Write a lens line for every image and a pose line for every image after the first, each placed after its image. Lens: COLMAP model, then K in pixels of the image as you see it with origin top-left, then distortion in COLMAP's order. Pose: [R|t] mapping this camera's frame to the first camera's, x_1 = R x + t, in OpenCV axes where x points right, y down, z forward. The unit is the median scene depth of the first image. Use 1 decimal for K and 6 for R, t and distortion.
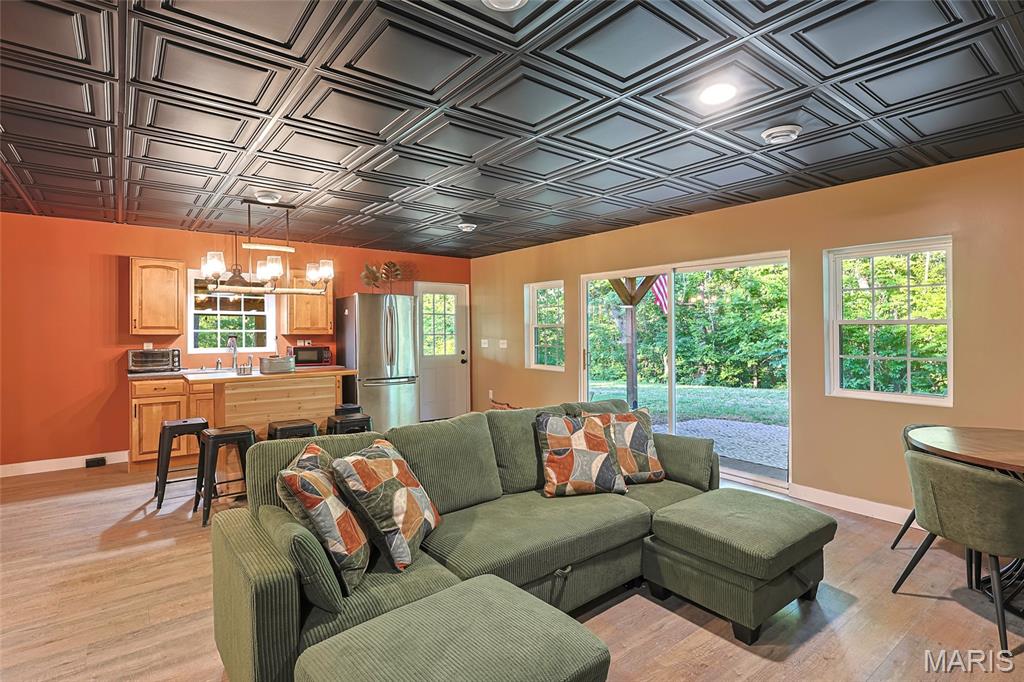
lens RADIAL K [[511.5, 0, 509.4], [0, 511.5, 321.6], [0, 0, 1]] dist [0.069819, -0.000065]
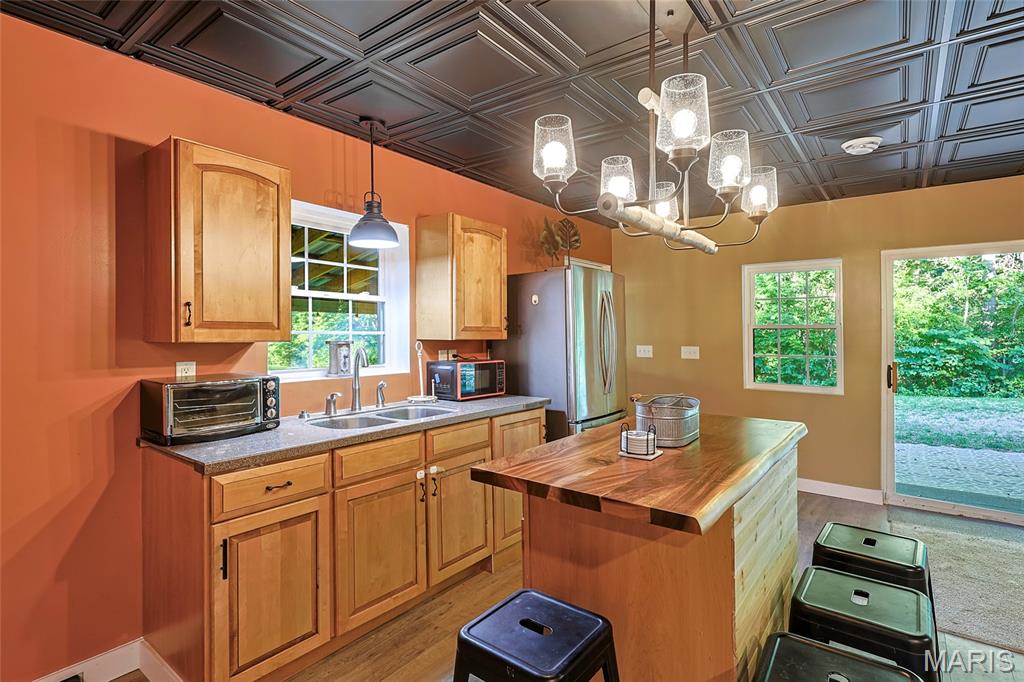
lens RADIAL K [[474.5, 0, 527.6], [0, 474.5, 324.2], [0, 0, 1]] dist [0.000770, -0.000128]
pose [[0.946706, 0.004976, 0.322060, -0.542810], [-0.005193, 0.999987, -0.000188, 0.009187], [-0.322056, -0.001495, 0.946719, 0.558484]]
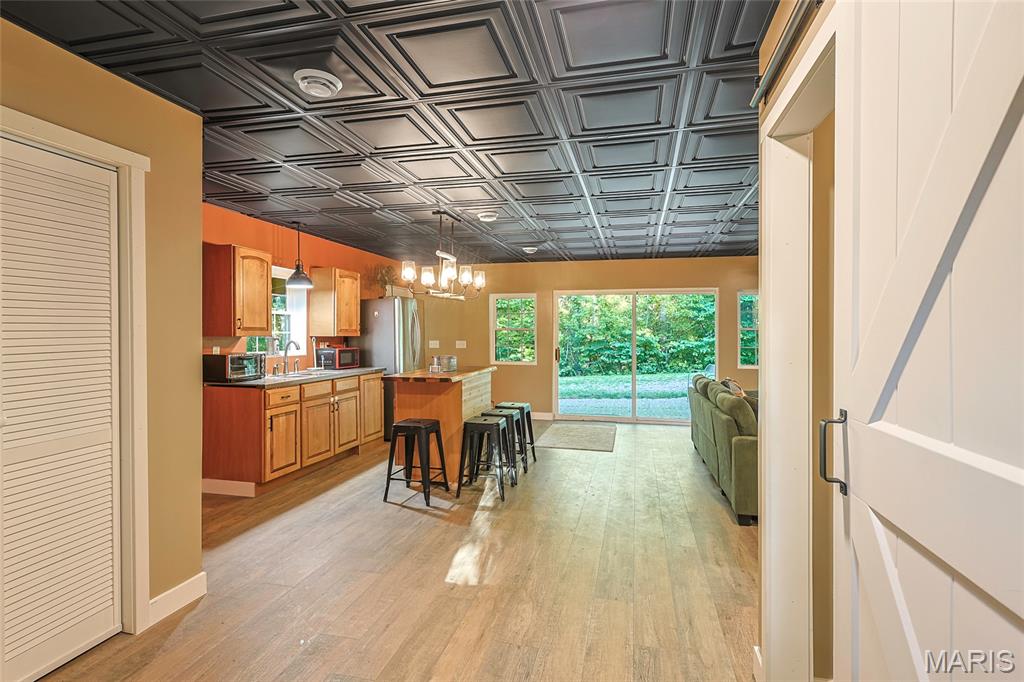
lens RADIAL K [[468.1, 0, 500.5], [0, 468.1, 322.4], [0, 0, 1]] dist [-0.001233, -0.000109]
pose [[0.752673, 0.011738, 0.658289, -0.819338], [-0.006881, 0.999927, -0.009963, 0.005958], [-0.658358, 0.002969, 0.752699, 0.148717]]
